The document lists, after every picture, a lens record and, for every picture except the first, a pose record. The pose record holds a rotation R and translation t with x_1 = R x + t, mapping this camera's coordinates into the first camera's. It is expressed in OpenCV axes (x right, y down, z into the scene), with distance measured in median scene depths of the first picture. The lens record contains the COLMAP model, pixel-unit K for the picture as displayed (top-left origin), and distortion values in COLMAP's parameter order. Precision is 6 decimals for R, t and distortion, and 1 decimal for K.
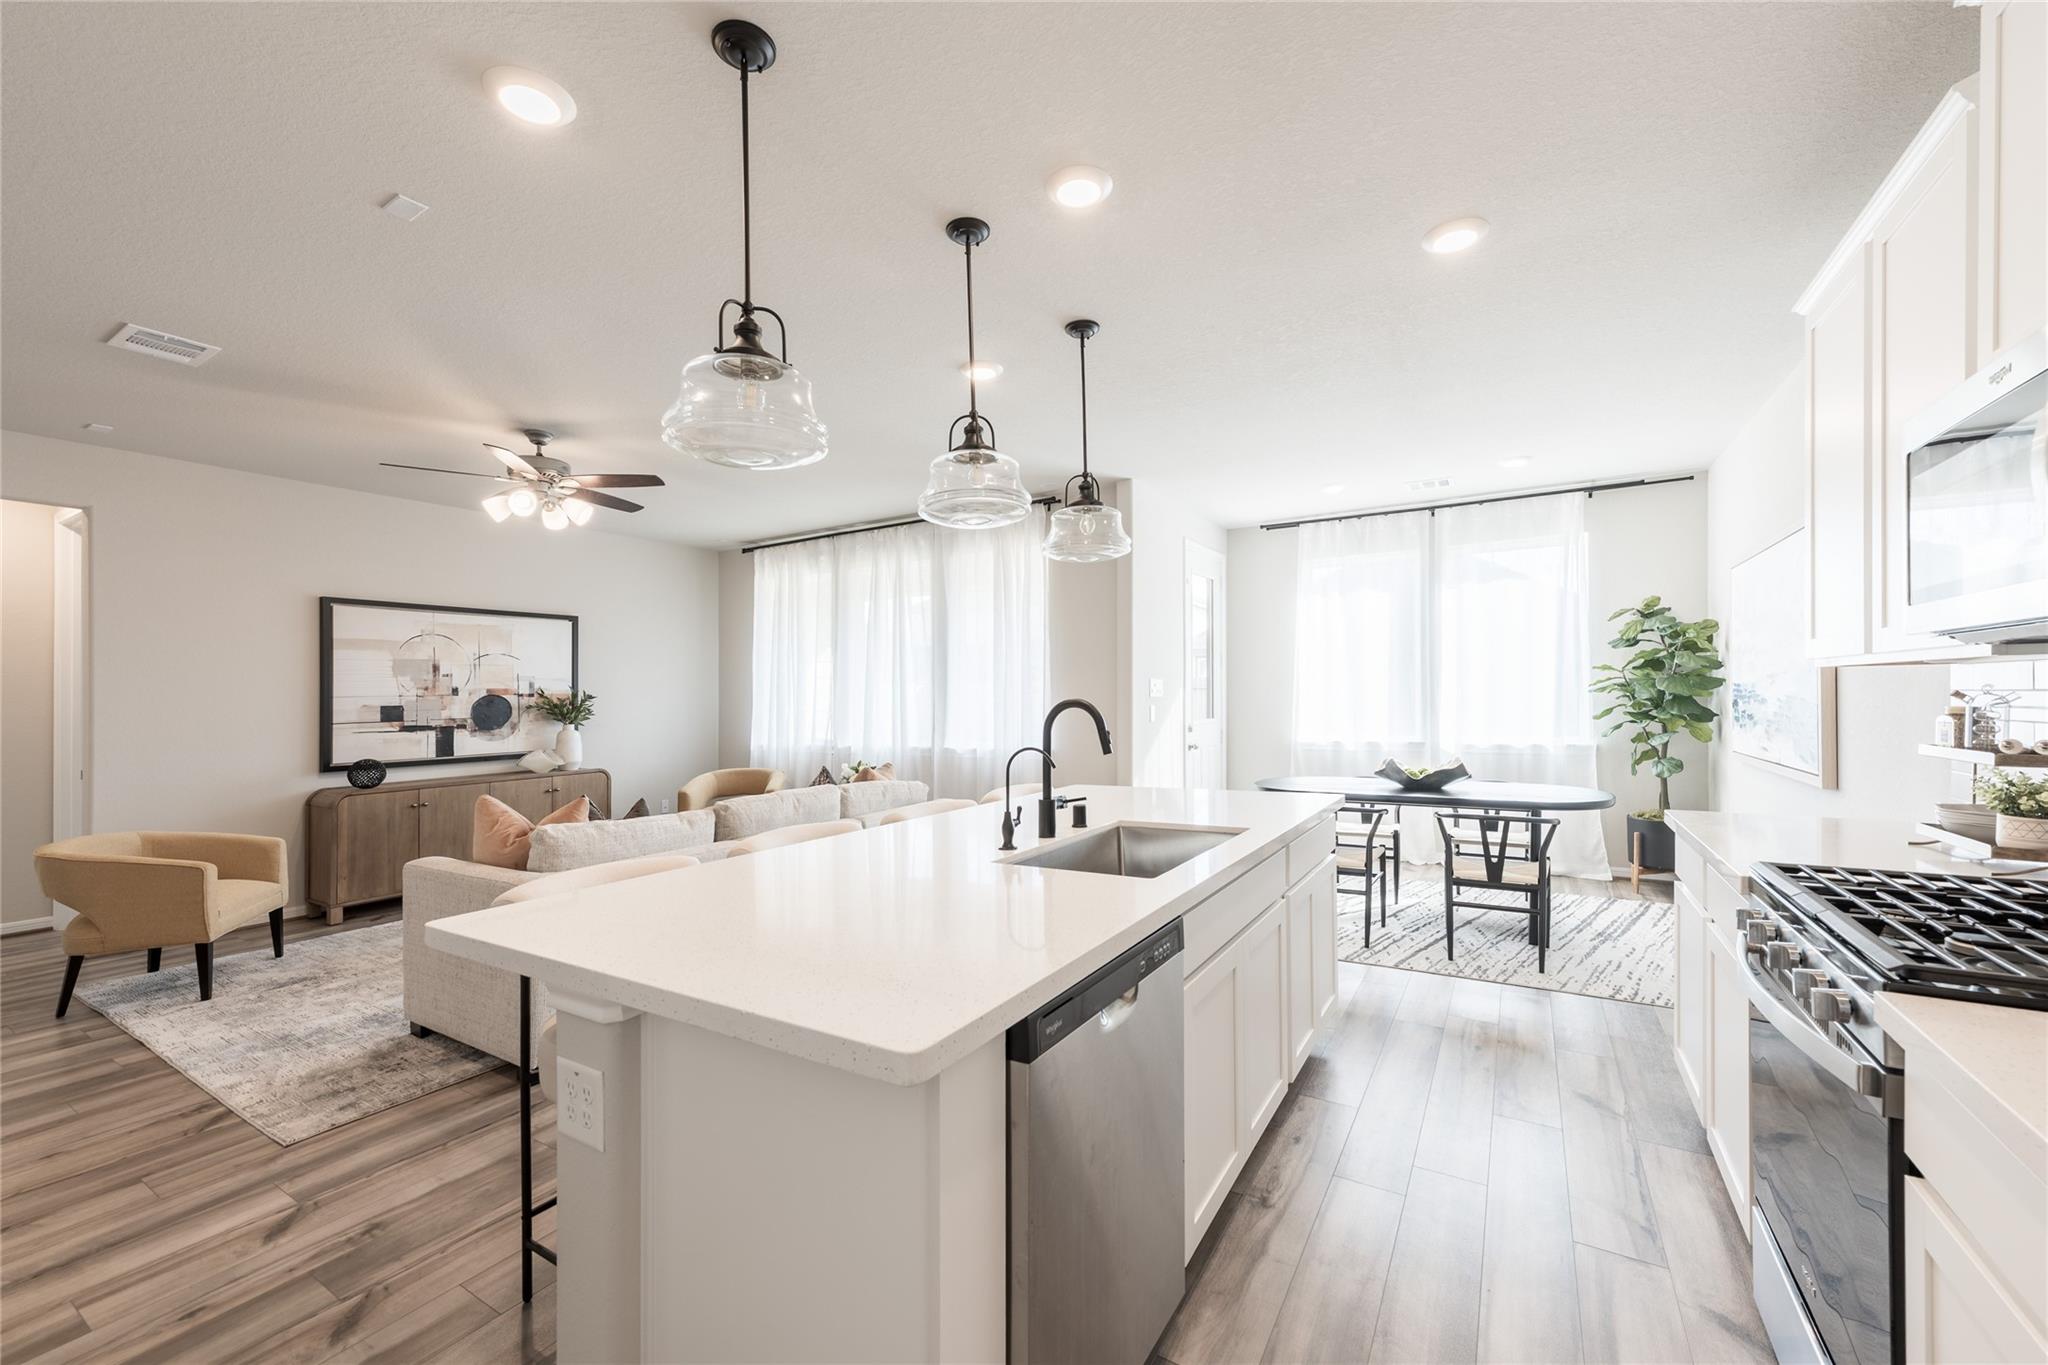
lens RADIAL K [[817.4, 0, 1012.8], [0, 817.4, 671.4], [0, 0, 1]] dist [0.002806, 0.000053]
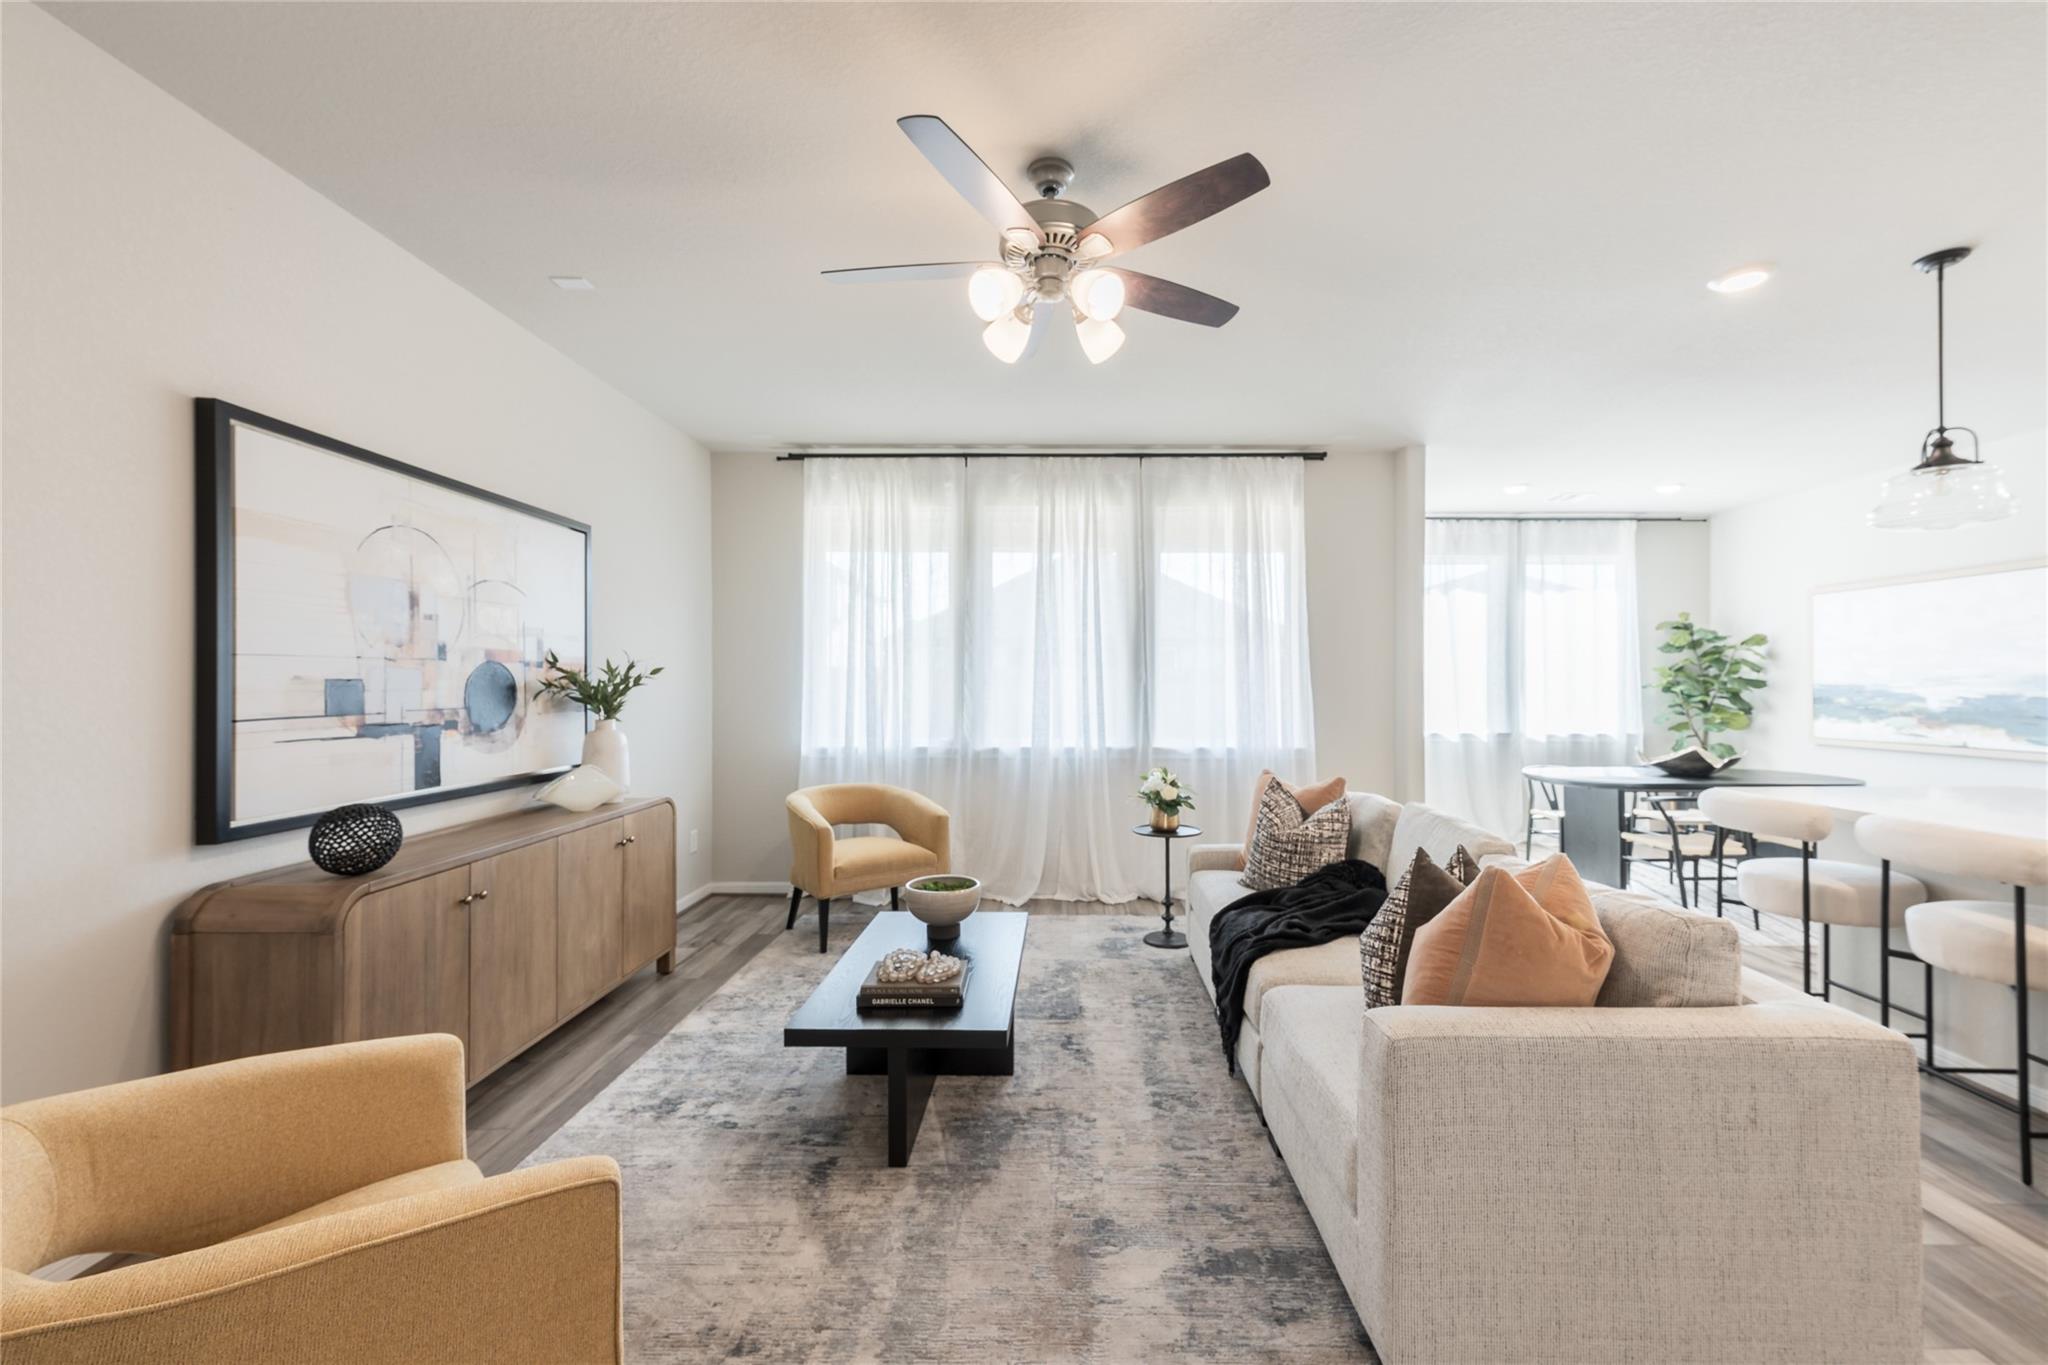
lens RADIAL K [[817.4, 0, 1035.3], [0, 817.4, 679.1], [0, 0, 1]] dist [0.002806, 0.000053]
pose [[0.852380, 0.021802, 0.522469, -0.648762], [-0.033032, 0.999380, 0.012187, 0.023582], [-0.521879, -0.027646, 0.852571, 0.418684]]
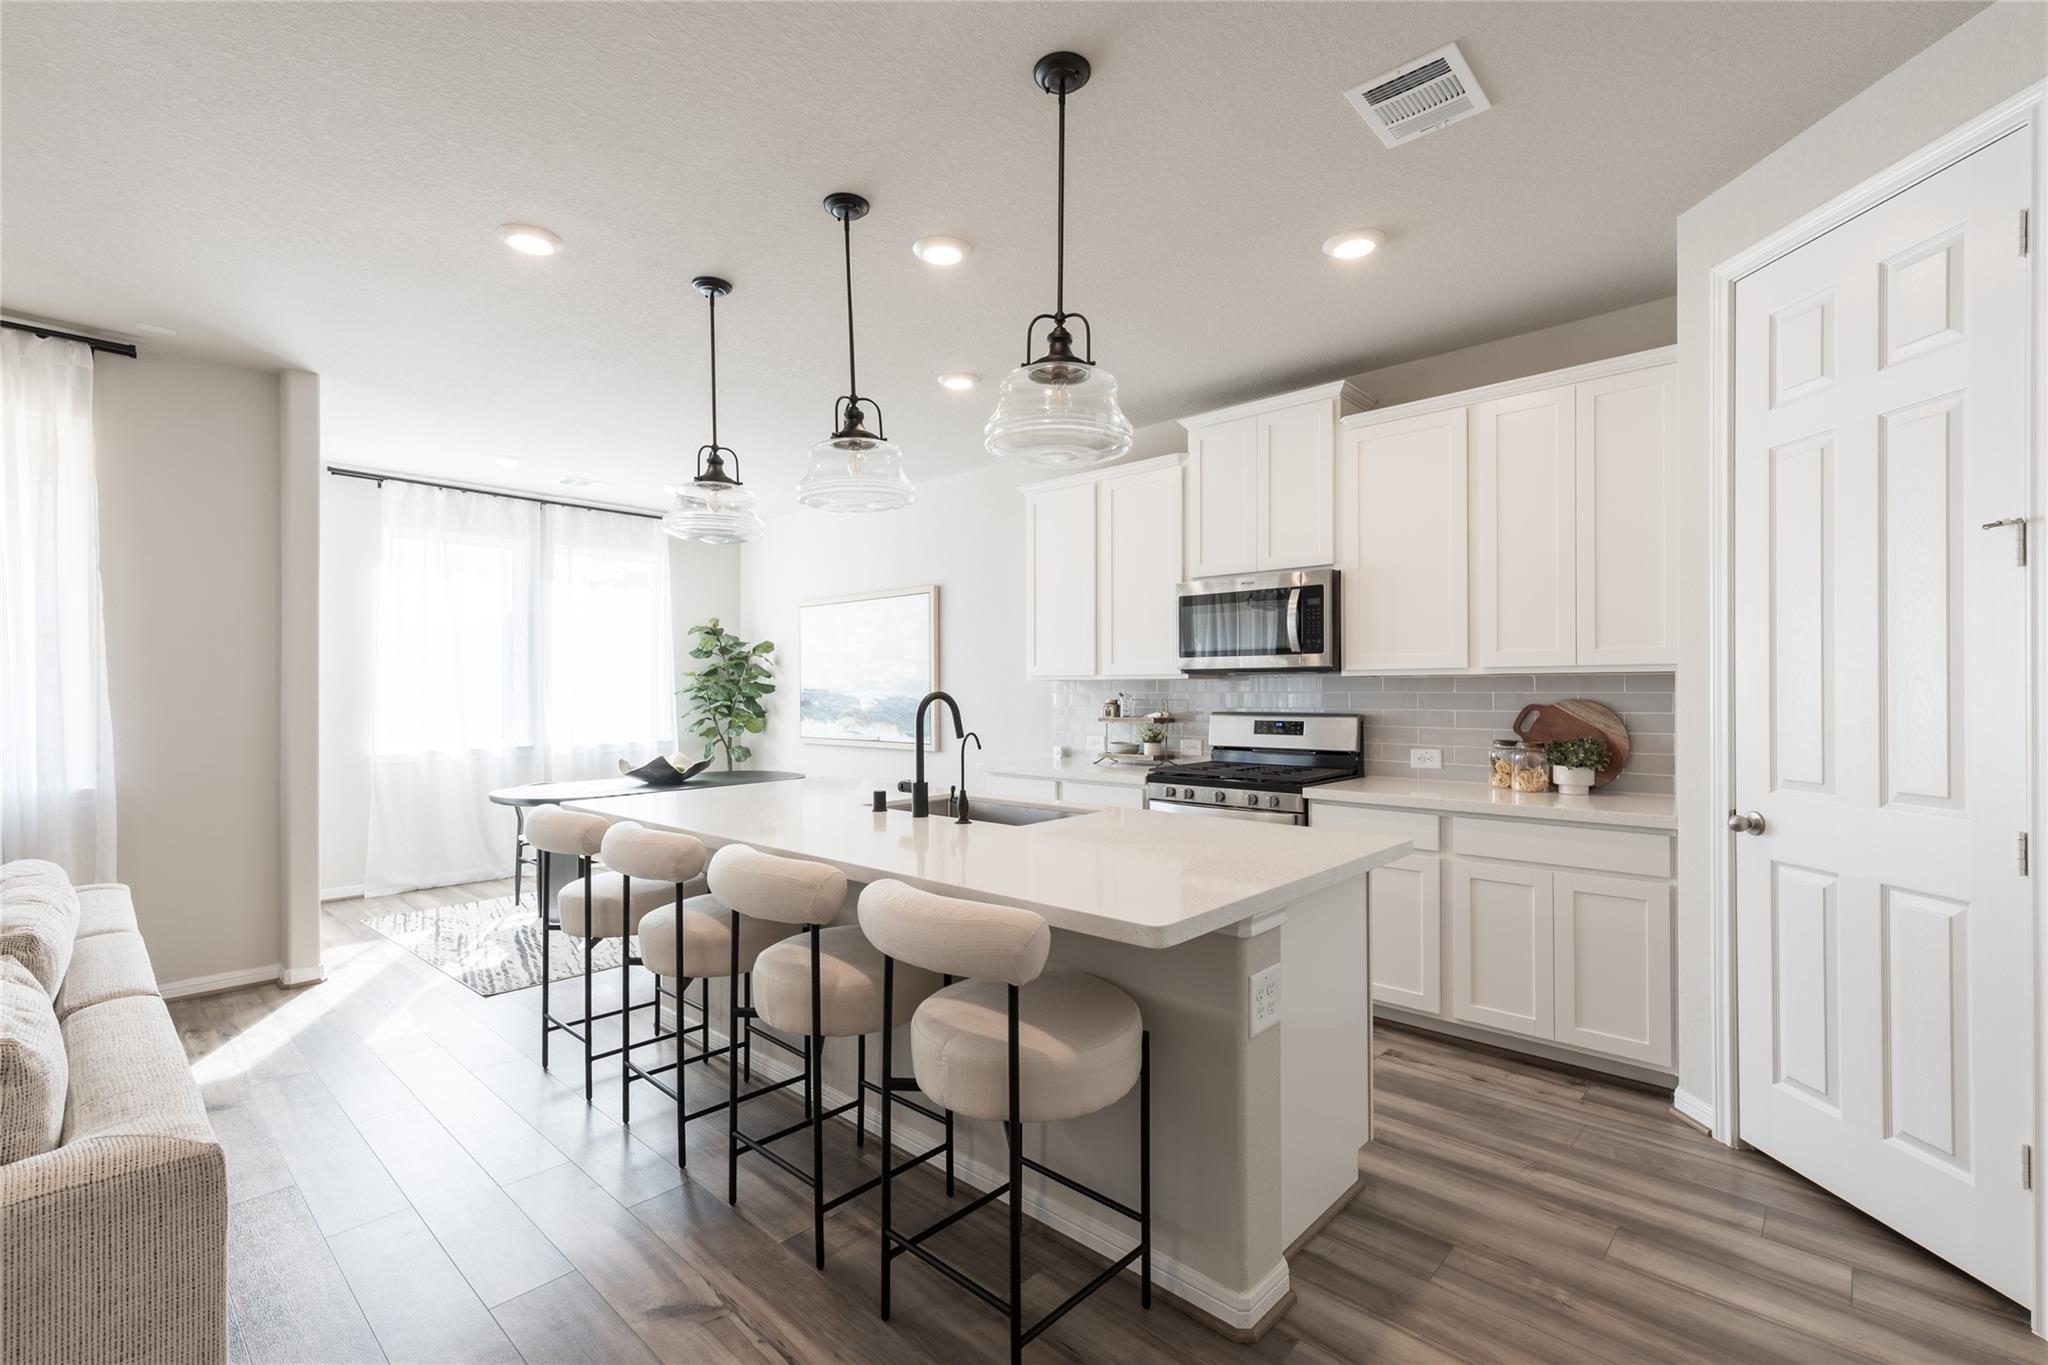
lens RADIAL K [[915.5, 0, 1034.2], [0, 915.5, 685.1], [0, 0, 1]] dist [0.004174, 0.000676]
pose [[0.178221, 0.020321, 0.983781, -0.463149], [-0.028912, 0.999463, -0.015408, 0.015814], [-0.983566, -0.025698, 0.178713, 0.250515]]
